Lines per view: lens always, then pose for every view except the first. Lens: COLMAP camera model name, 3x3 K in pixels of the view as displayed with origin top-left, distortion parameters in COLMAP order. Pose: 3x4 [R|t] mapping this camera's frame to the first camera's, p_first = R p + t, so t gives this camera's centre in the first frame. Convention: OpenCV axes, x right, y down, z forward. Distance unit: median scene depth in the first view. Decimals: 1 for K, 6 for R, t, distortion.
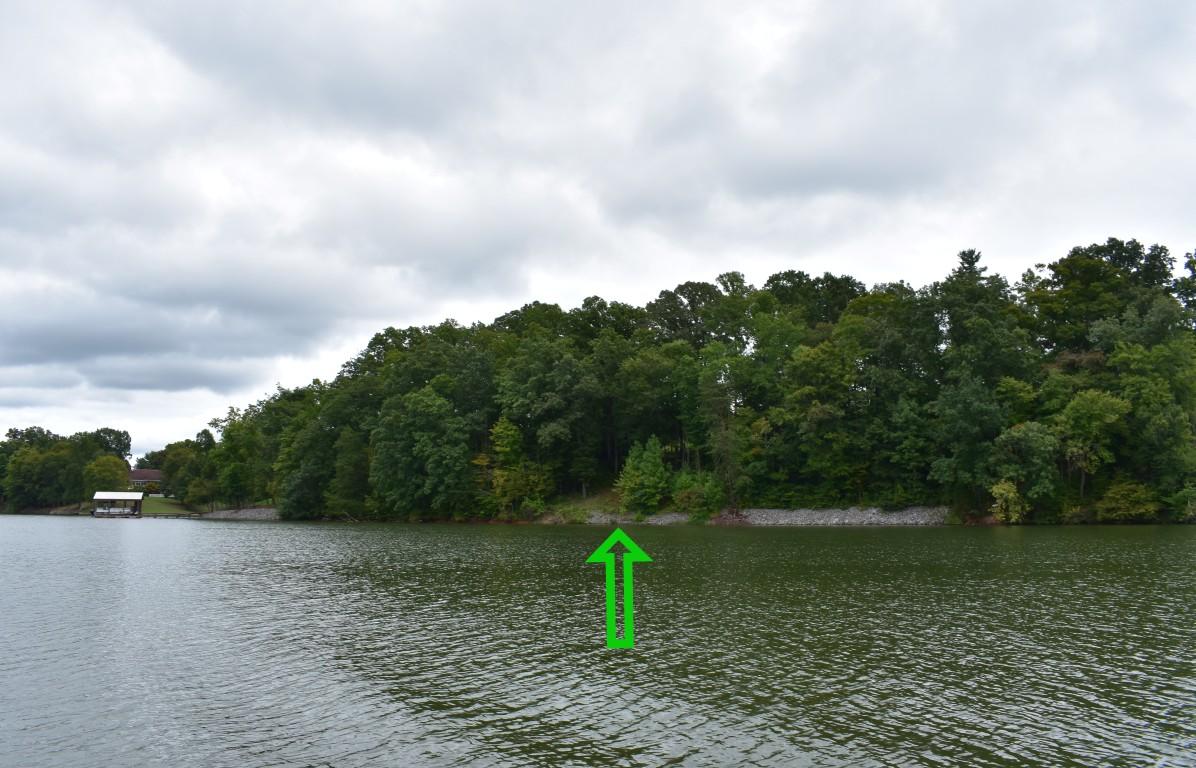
lens RADIAL K [[965.7, 0, 601.4], [0, 965.7, 386.1], [0, 0, 1]] dist [-0.091298, 0.015104]
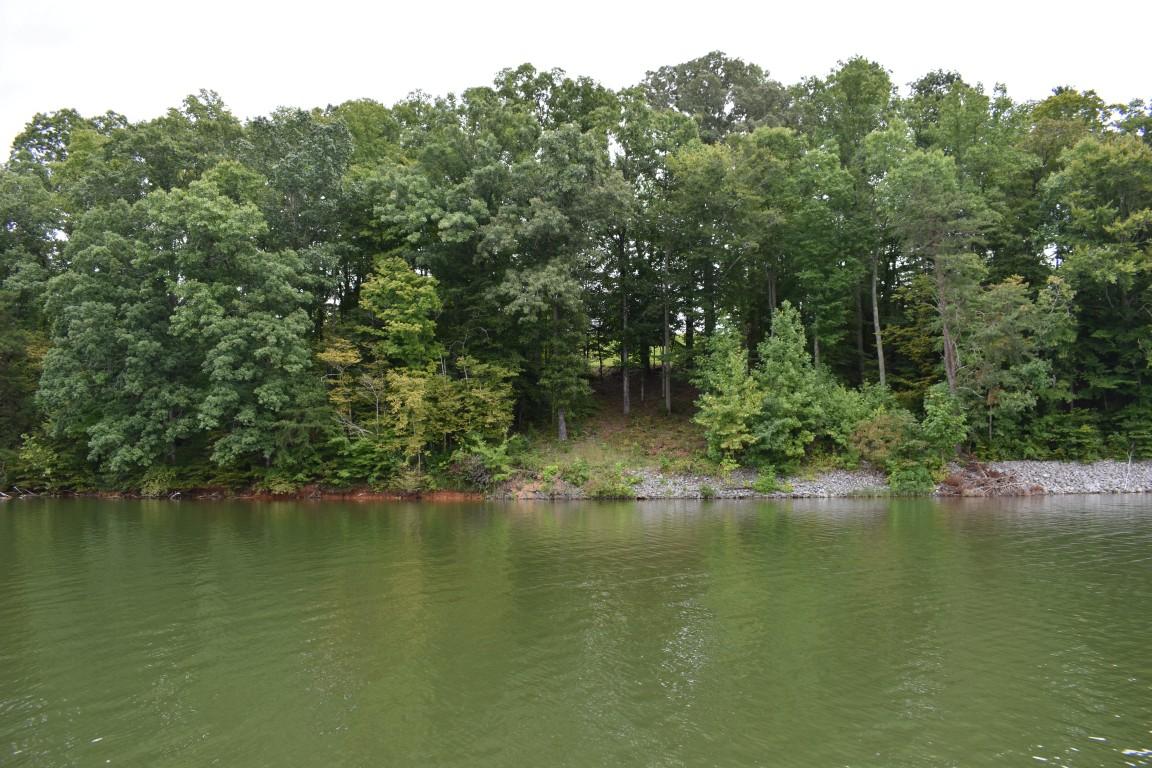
lens RADIAL K [[909.9, 0, 577.9], [0, 909.9, 385.9], [0, 0, 1]] dist [-0.094189, 0.011891]
pose [[0.918668, 0.031743, 0.393754, -0.188035], [-0.045582, 0.998626, 0.025841, 0.077091], [-0.392393, -0.041687, 0.918853, 0.591207]]
